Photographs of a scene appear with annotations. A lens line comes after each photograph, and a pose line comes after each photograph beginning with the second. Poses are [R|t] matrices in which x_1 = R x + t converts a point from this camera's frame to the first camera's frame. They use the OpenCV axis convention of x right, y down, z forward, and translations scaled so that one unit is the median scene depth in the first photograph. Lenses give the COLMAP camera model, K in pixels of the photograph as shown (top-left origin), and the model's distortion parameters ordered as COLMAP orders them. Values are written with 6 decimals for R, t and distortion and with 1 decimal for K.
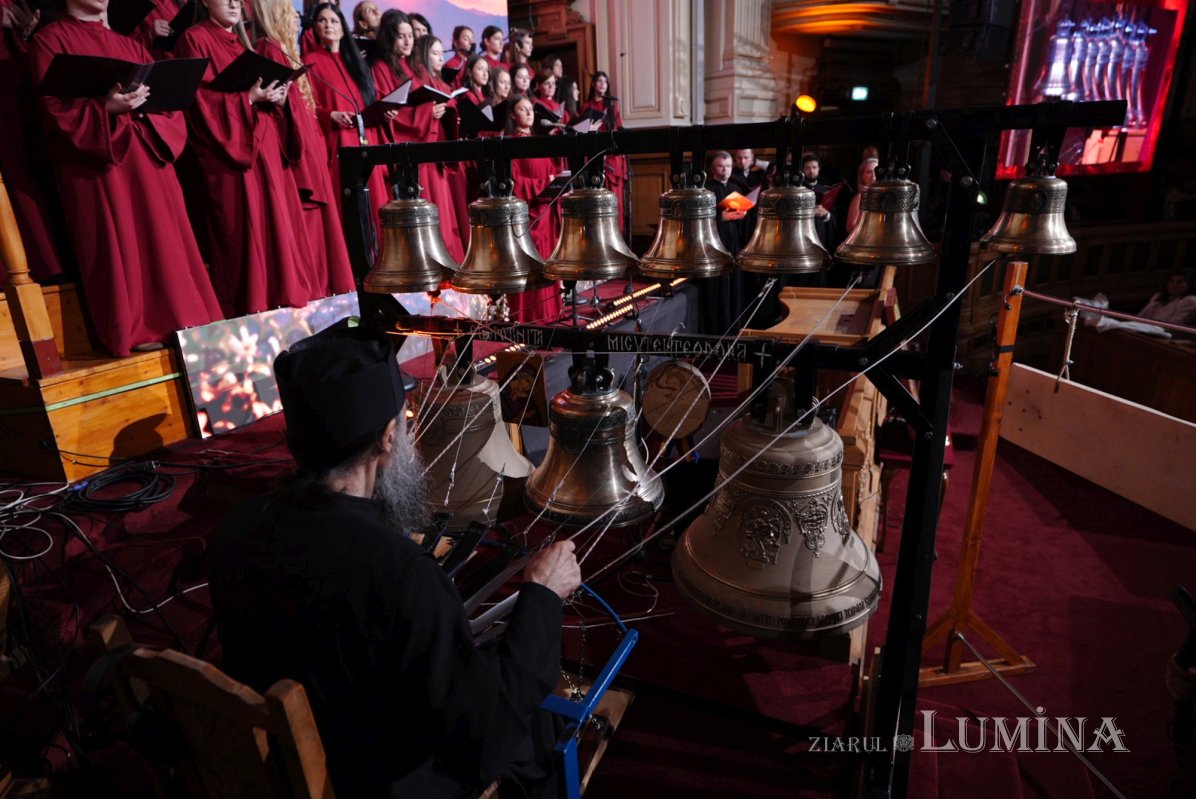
lens RADIAL K [[659.1, 0, 598.0], [0, 659.1, 399.5], [0, 0, 1]] dist [0.004751, 0.000736]
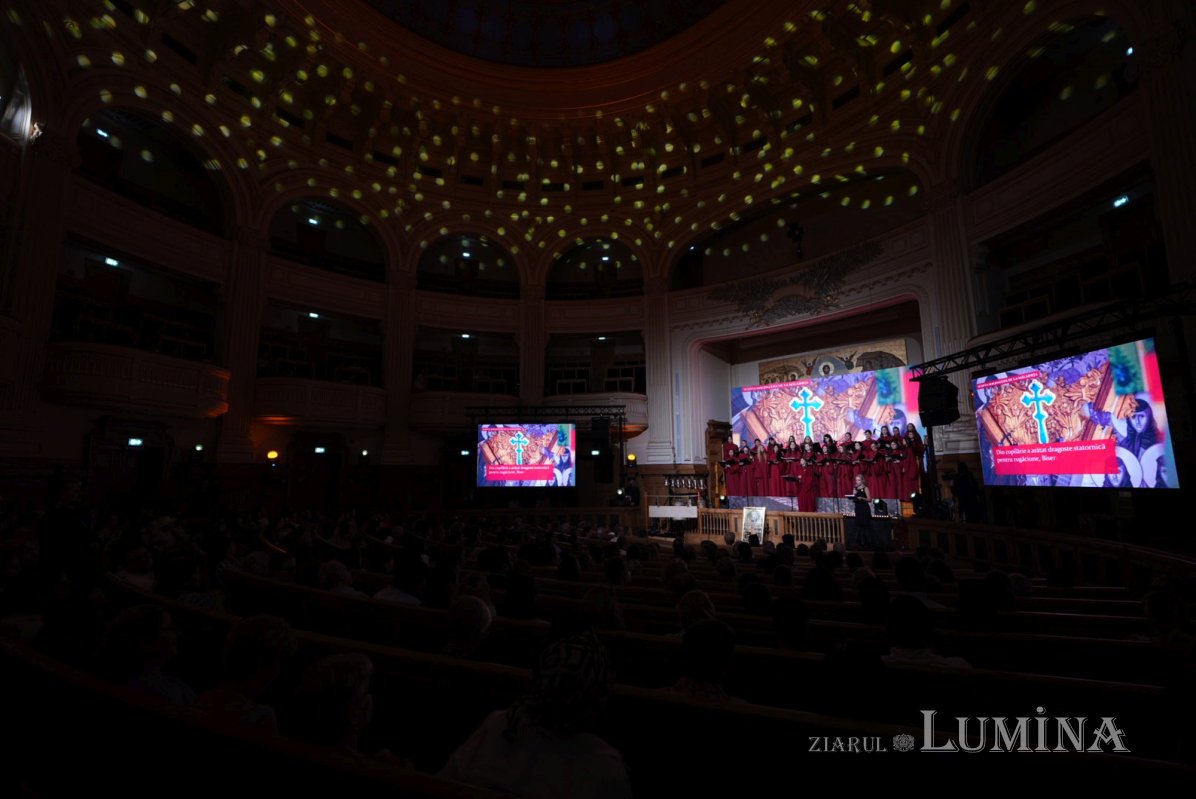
lens RADIAL K [[543.0, 0, 595.4], [0, 543.0, 399.7], [0, 0, 1]] dist [0.000123, 0.000271]
pose [[-0.350902, -0.098536, -0.931213, 2.101342], [-0.286577, 0.958034, 0.006615, -0.278070], [0.891483, 0.269185, -0.364414, 0.598317]]
